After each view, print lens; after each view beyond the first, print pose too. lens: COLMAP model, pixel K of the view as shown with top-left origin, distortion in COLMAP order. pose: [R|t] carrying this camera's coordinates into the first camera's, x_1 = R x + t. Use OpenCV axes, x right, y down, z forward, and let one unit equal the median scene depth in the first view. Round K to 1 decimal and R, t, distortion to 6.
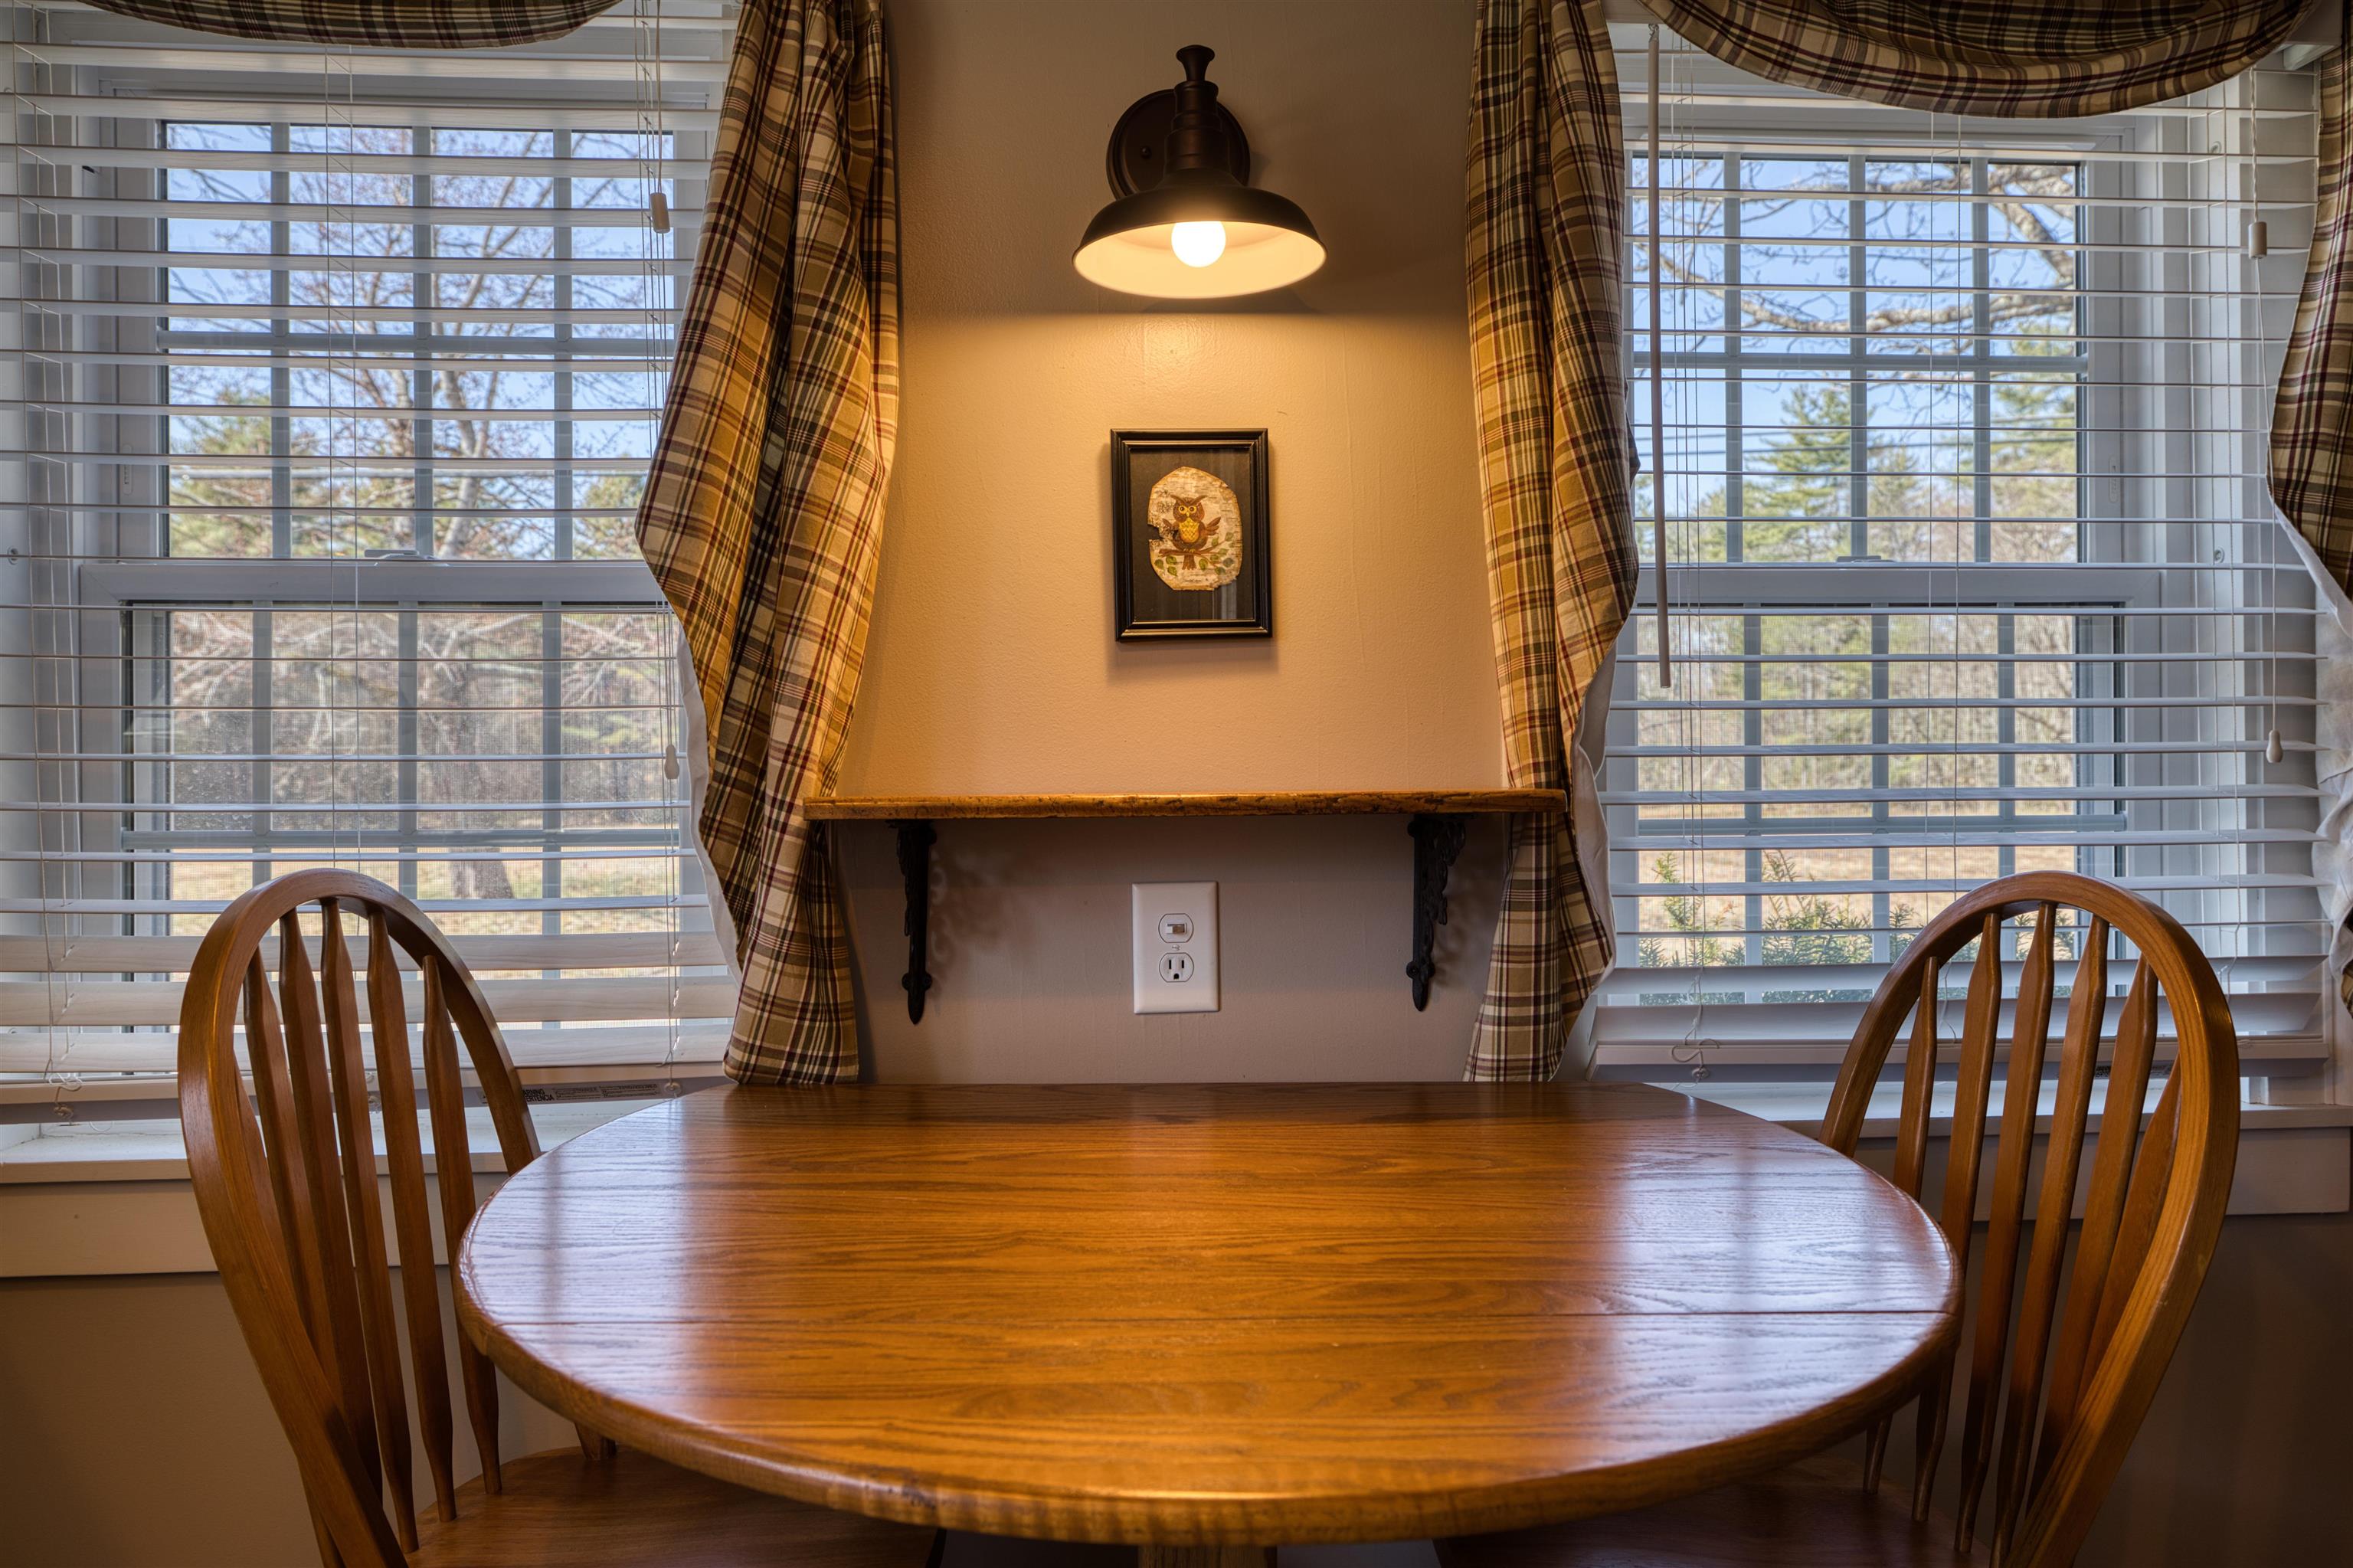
lens RADIAL K [[1700.5, 0, 1176.0], [0, 1700.5, 788.7], [0, 0, 1]] dist [0.005144, 0.001409]
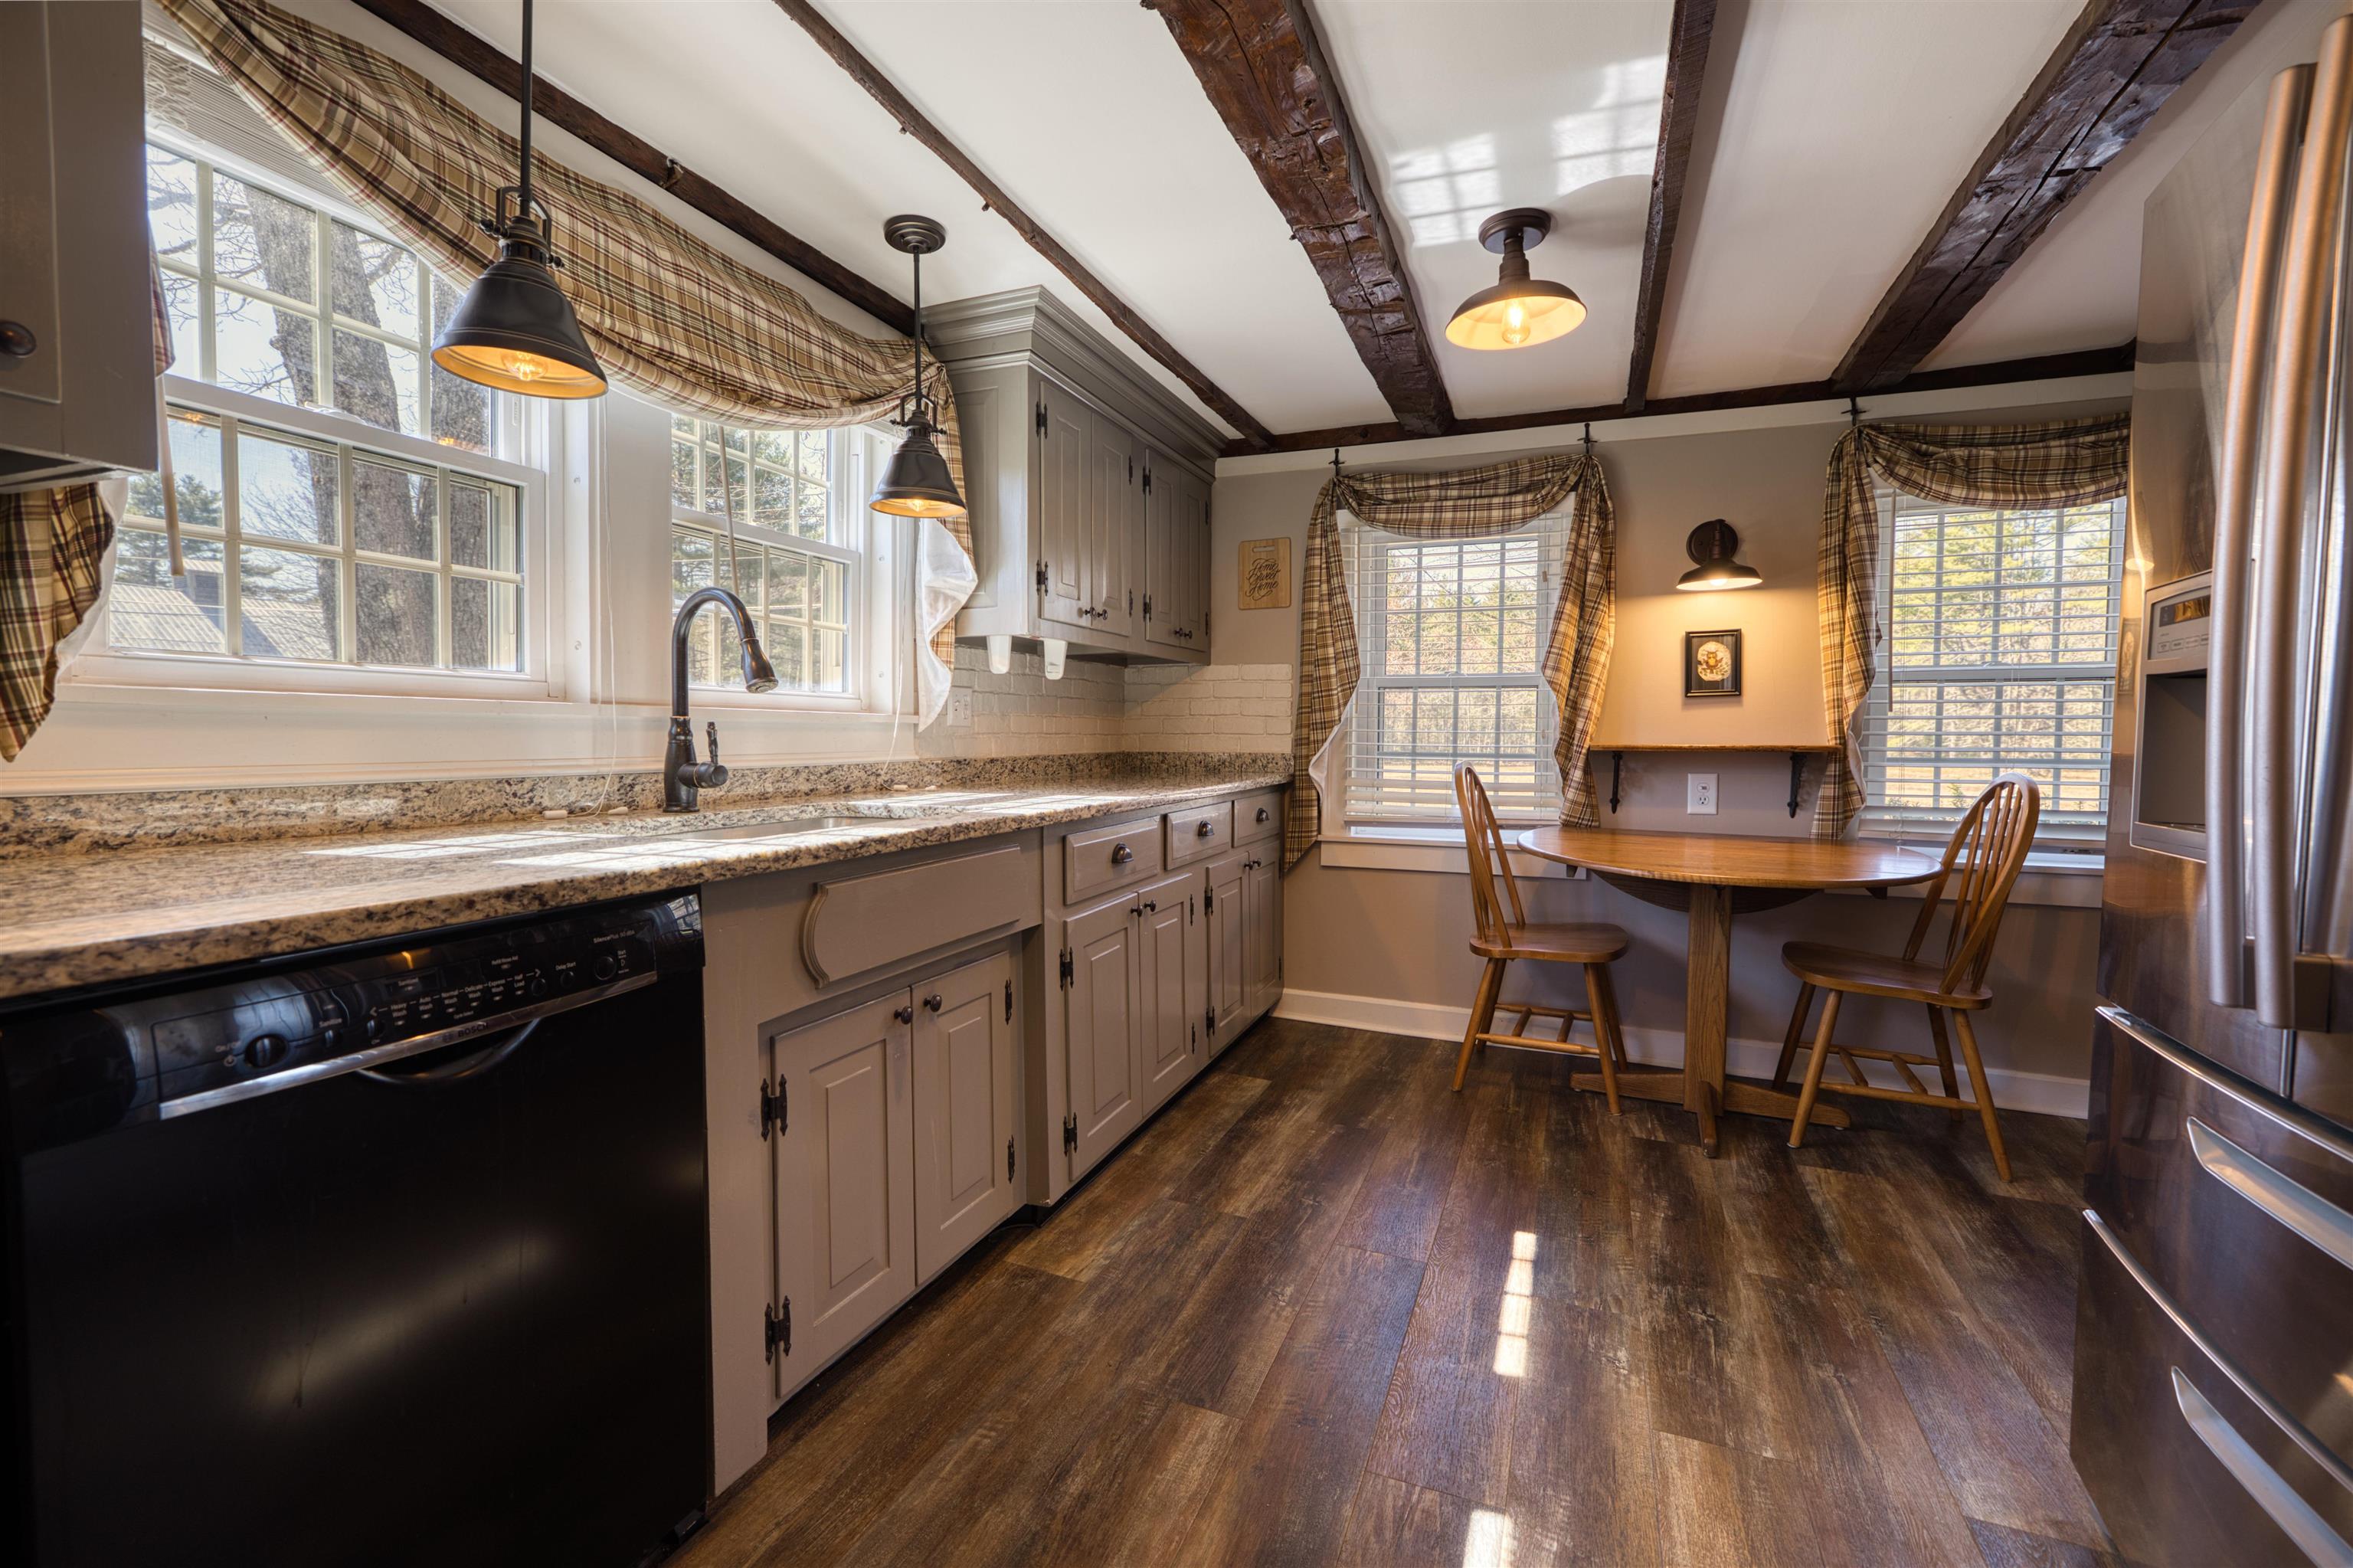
lens RADIAL K [[1049.9, 0, 1168.9], [0, 1049.9, 776.2], [0, 0, 1]] dist [-0.001821, 0.000011]
pose [[0.894966, 0.029511, -0.445158, -0.022142], [-0.010499, 0.998927, 0.045114, -0.017323], [0.446011, -0.035701, 0.894315, -1.242955]]
